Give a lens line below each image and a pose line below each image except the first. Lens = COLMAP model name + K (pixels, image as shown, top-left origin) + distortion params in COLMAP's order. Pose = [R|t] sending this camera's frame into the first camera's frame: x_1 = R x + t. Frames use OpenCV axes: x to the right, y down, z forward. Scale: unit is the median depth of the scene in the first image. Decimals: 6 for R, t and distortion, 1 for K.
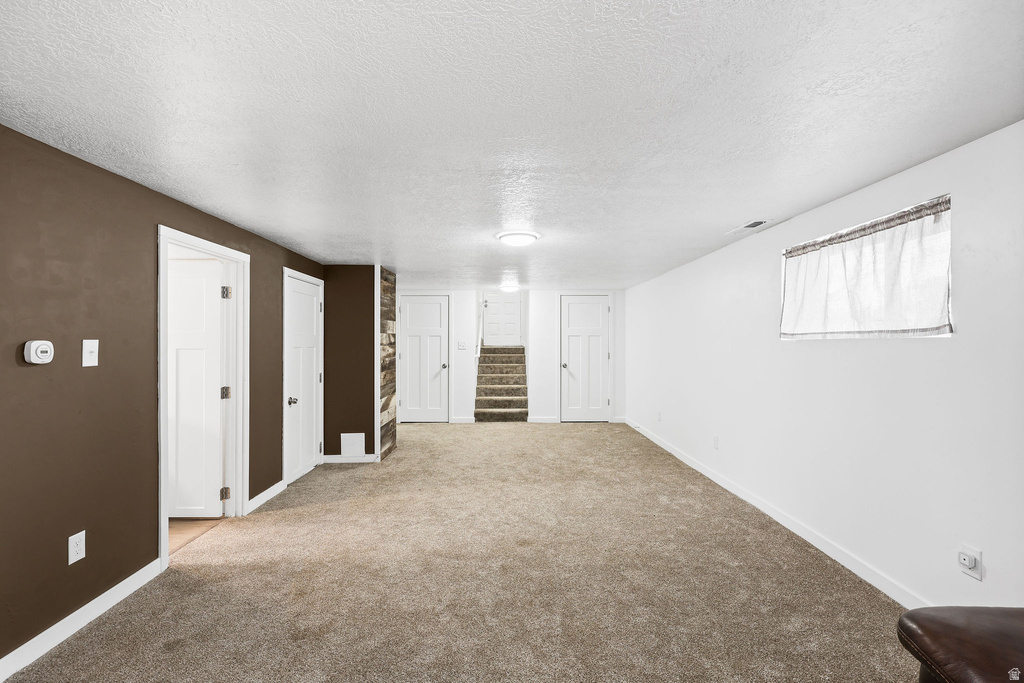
lens RADIAL K [[467.4, 0, 511.6], [0, 467.4, 341.5], [0, 0, 1]] dist [0.000803, 0.001729]
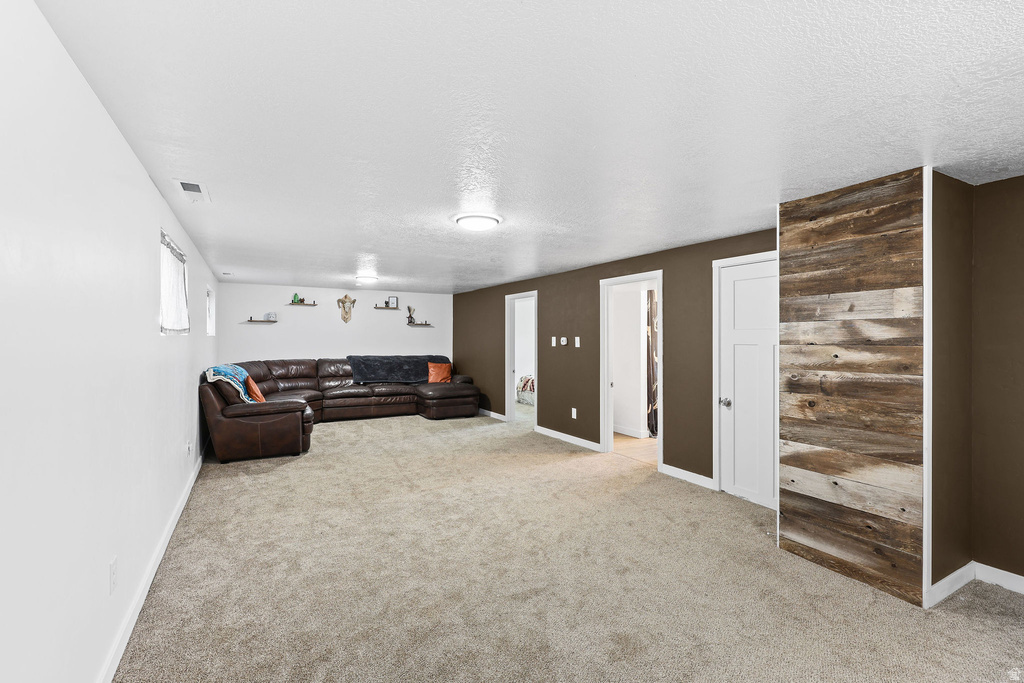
lens RADIAL K [[467.4, 0, 514.0], [0, 467.4, 340.5], [0, 0, 1]] dist [0.000803, 0.001729]
pose [[-0.887400, 0.004706, -0.460976, 0.613068], [0.002187, 0.999980, 0.005998, -0.000757], [0.460994, 0.004315, -0.887393, 3.145736]]
